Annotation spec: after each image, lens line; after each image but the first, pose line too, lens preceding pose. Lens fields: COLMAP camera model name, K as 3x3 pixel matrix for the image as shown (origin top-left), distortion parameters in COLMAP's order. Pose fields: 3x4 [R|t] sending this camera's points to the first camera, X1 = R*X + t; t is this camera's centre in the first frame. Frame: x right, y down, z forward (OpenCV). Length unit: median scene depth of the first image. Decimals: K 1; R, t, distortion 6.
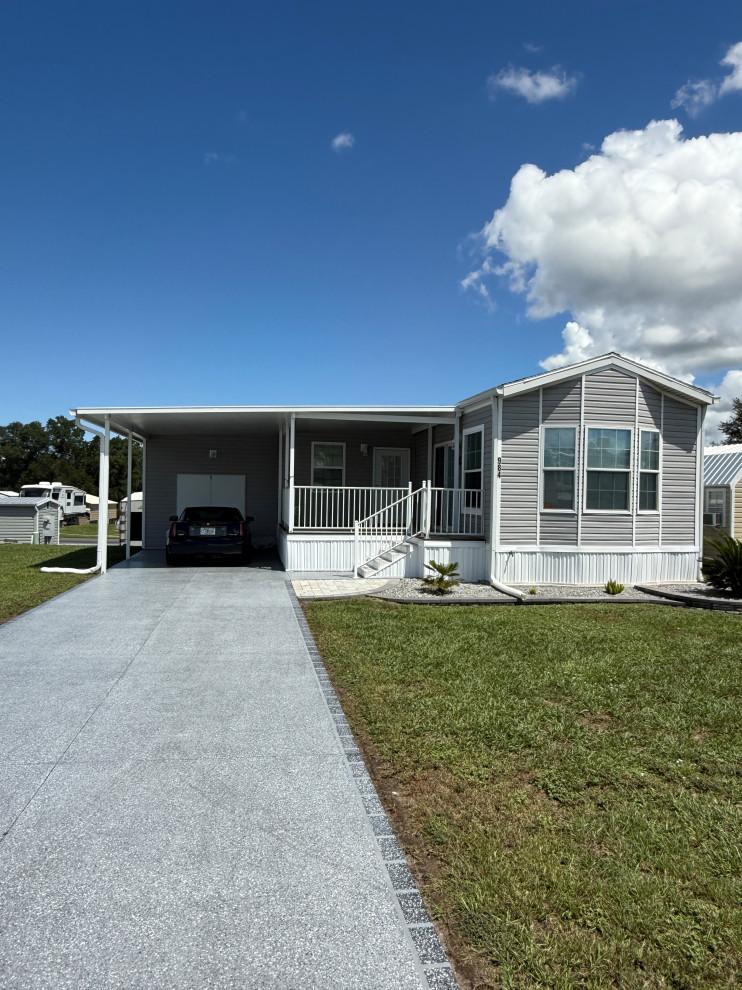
lens RADIAL K [[676.7, 0, 373.1], [0, 676.7, 516.4], [0, 0, 1]] dist [0.047006, -0.057565]
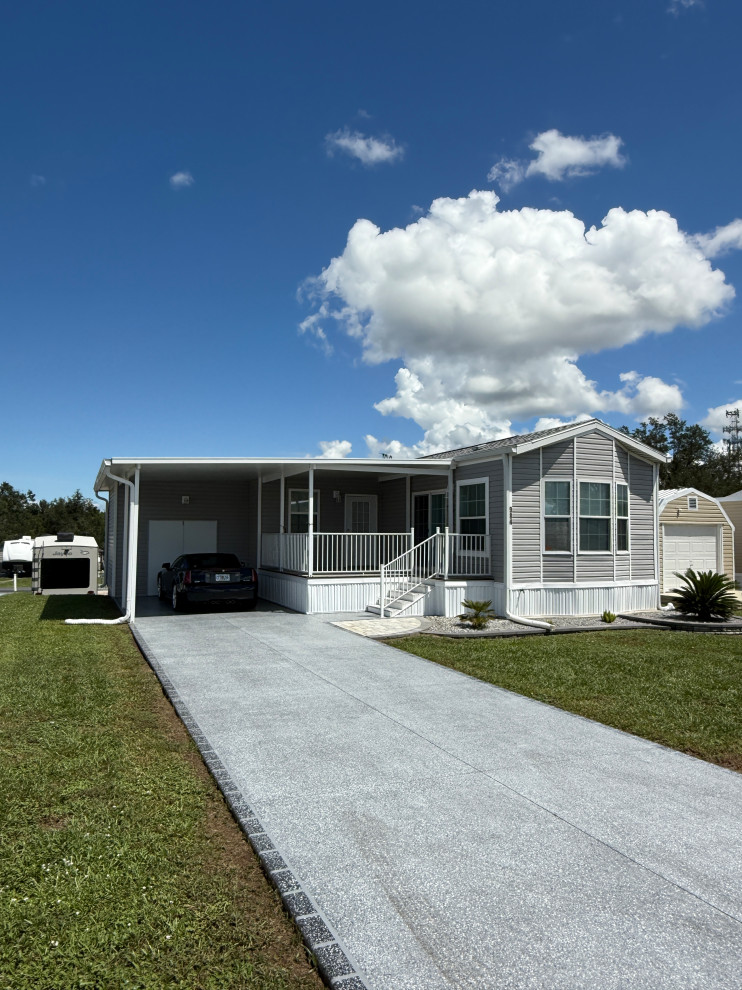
lens RADIAL K [[681.1, 0, 371.7], [0, 681.1, 521.5], [0, 0, 1]] dist [0.004364, -0.001695]
pose [[0.971943, -0.006469, 0.235127, -0.284337], [0.017802, 0.998778, -0.046108, -0.011905], [-0.234541, 0.049000, 0.970870, -0.055158]]
